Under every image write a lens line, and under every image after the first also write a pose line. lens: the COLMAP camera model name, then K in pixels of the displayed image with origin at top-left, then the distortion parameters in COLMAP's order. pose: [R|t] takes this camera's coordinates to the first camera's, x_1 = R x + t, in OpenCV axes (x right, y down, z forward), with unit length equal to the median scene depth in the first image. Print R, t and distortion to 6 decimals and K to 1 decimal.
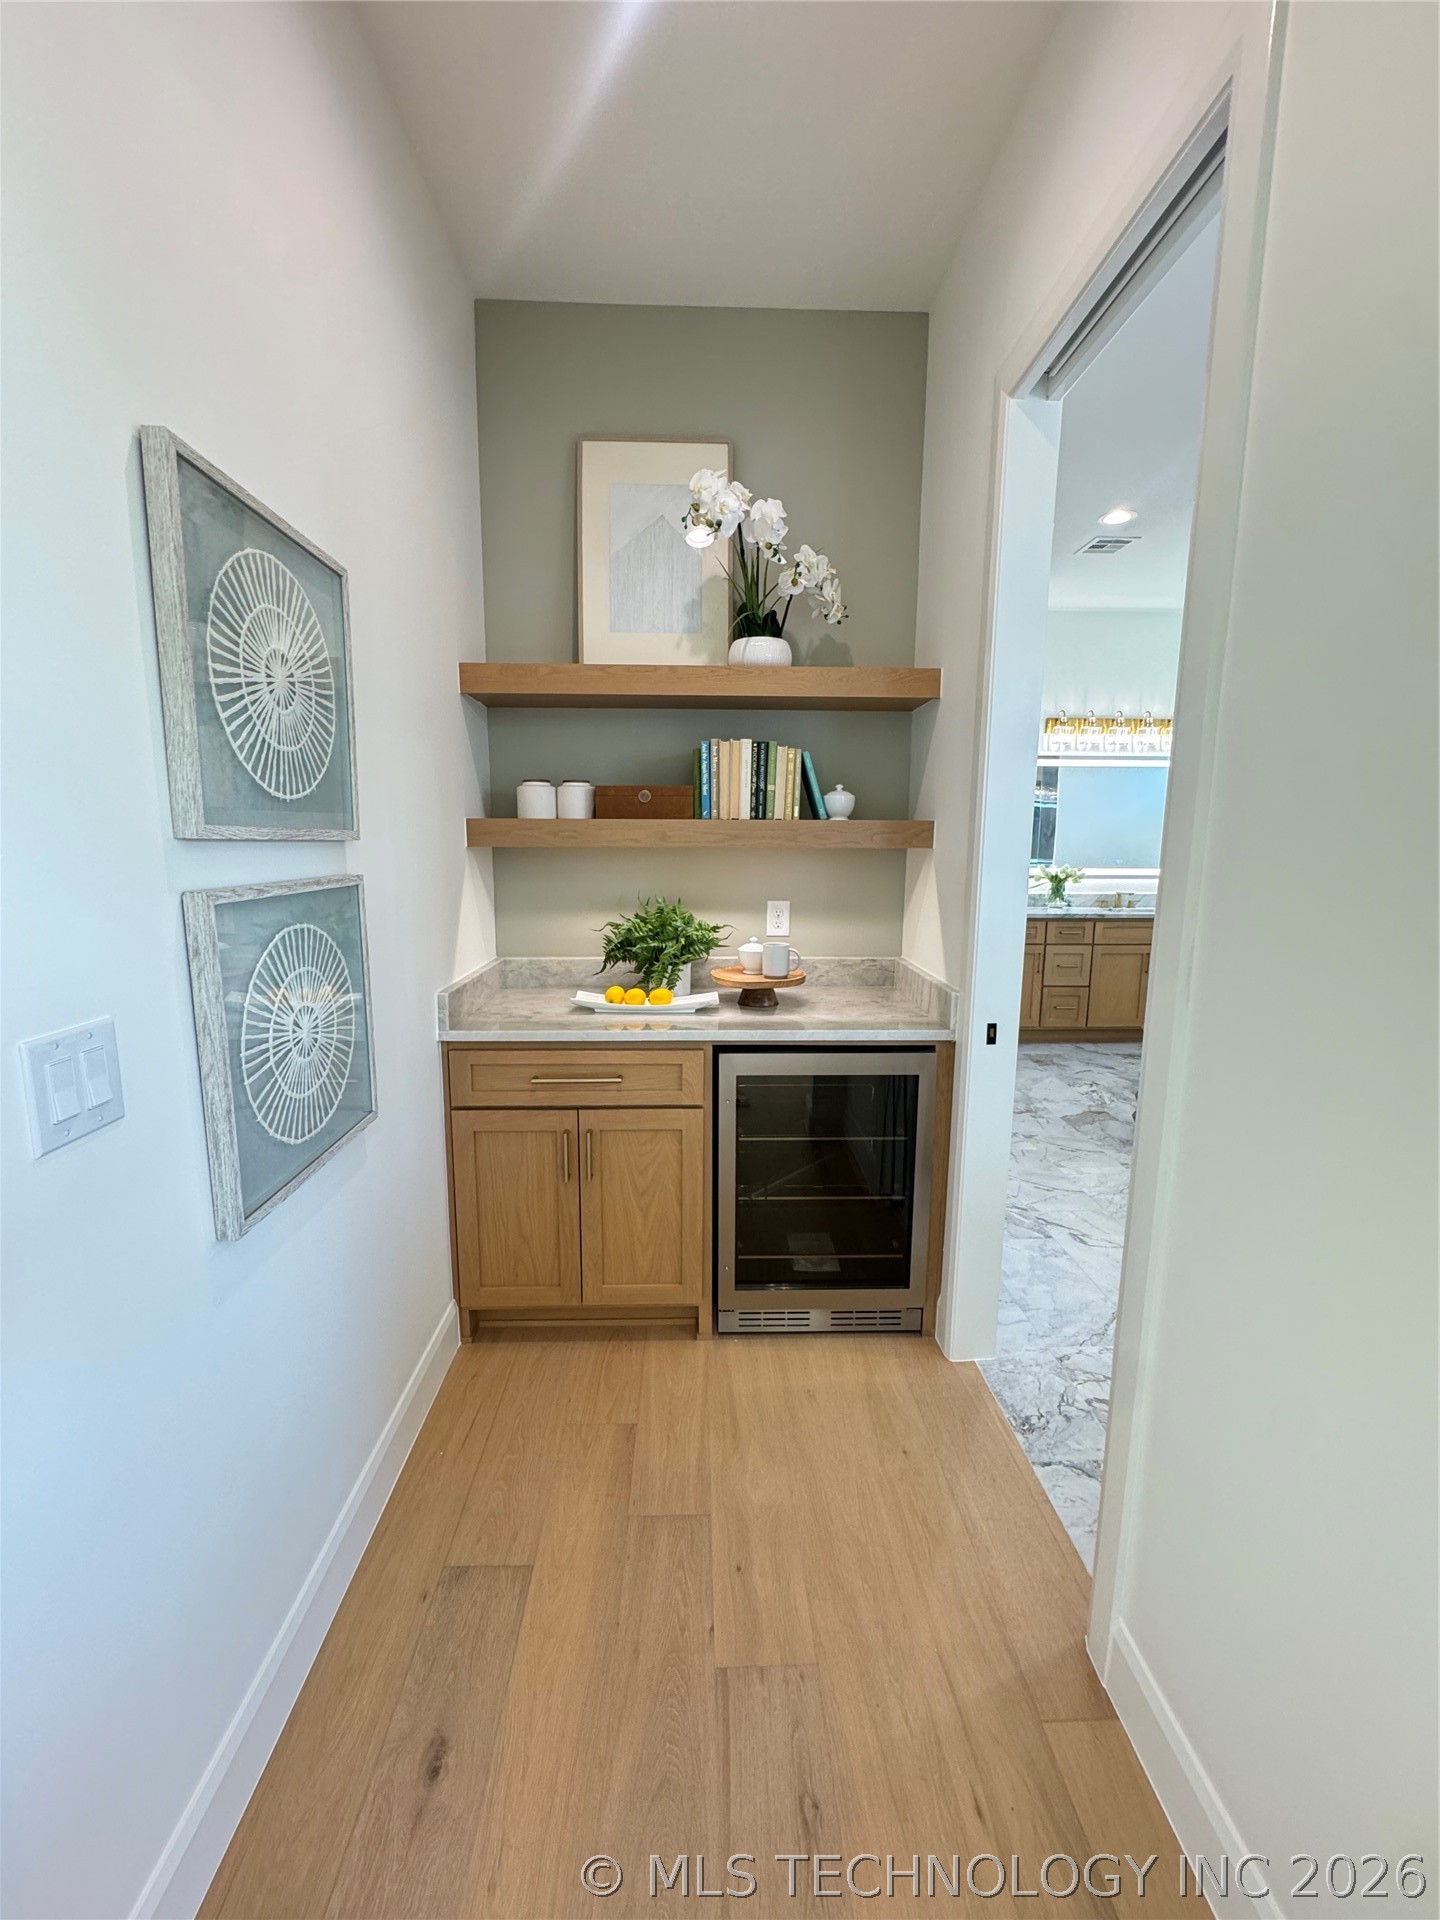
lens RADIAL K [[767.2, 0, 724.6], [0, 767.2, 958.8], [0, 0, 1]] dist [0.000653, -0.000672]
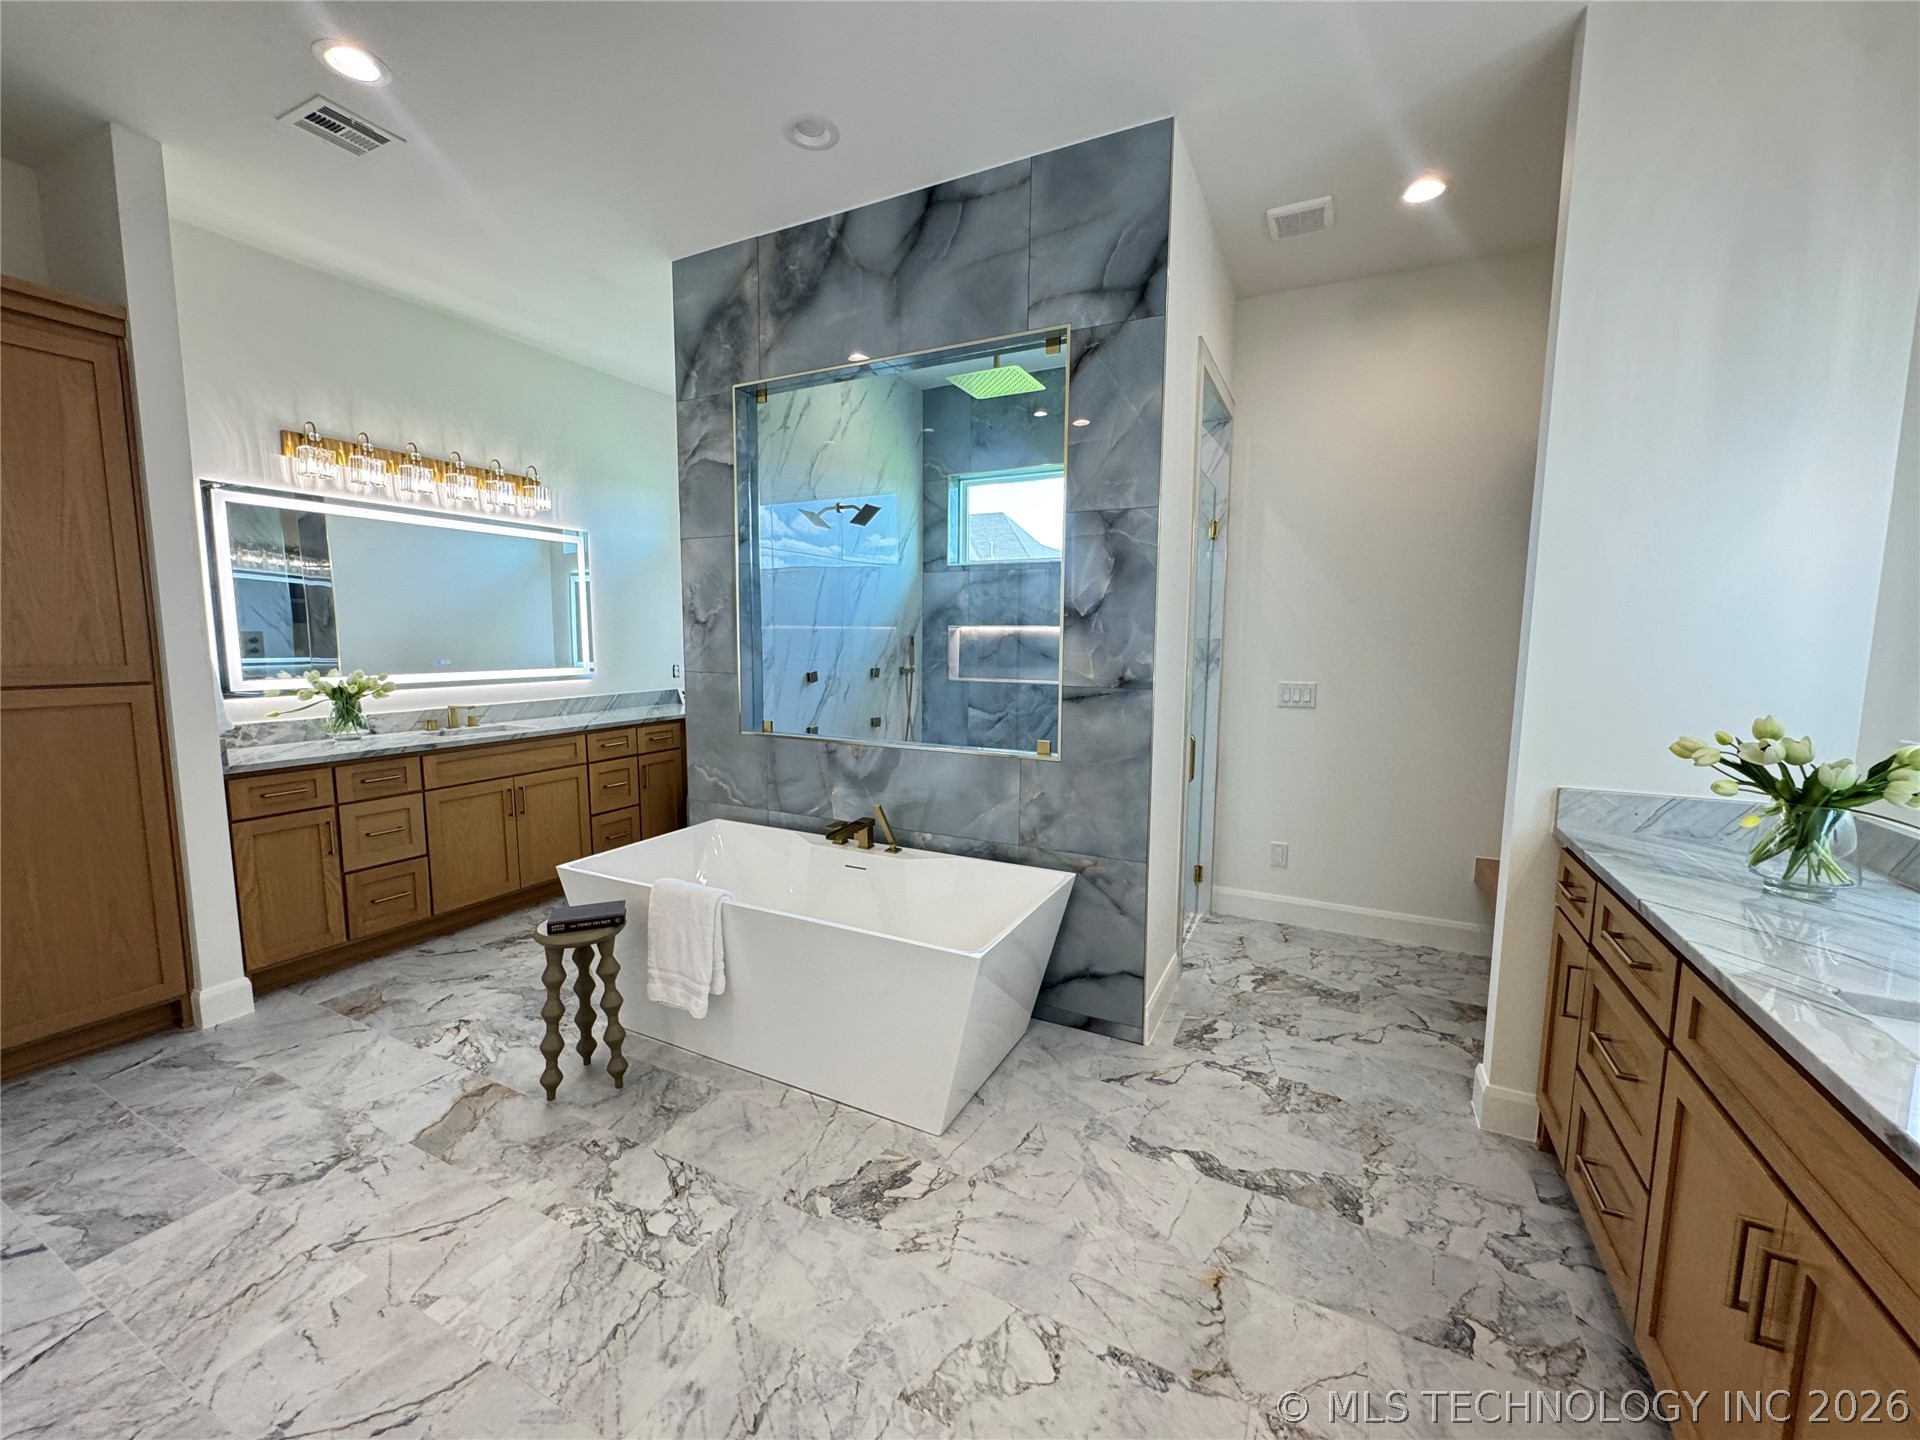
lens RADIAL K [[767.2, 0, 959.7], [0, 767.2, 722.7], [0, 0, 1]] dist [0.000653, -0.000672]
pose [[0.481476, -0.100889, 0.870633, 0.133219], [0.127940, 0.990803, 0.044061, -0.045316], [-0.867071, 0.090175, 0.489956, 0.271590]]
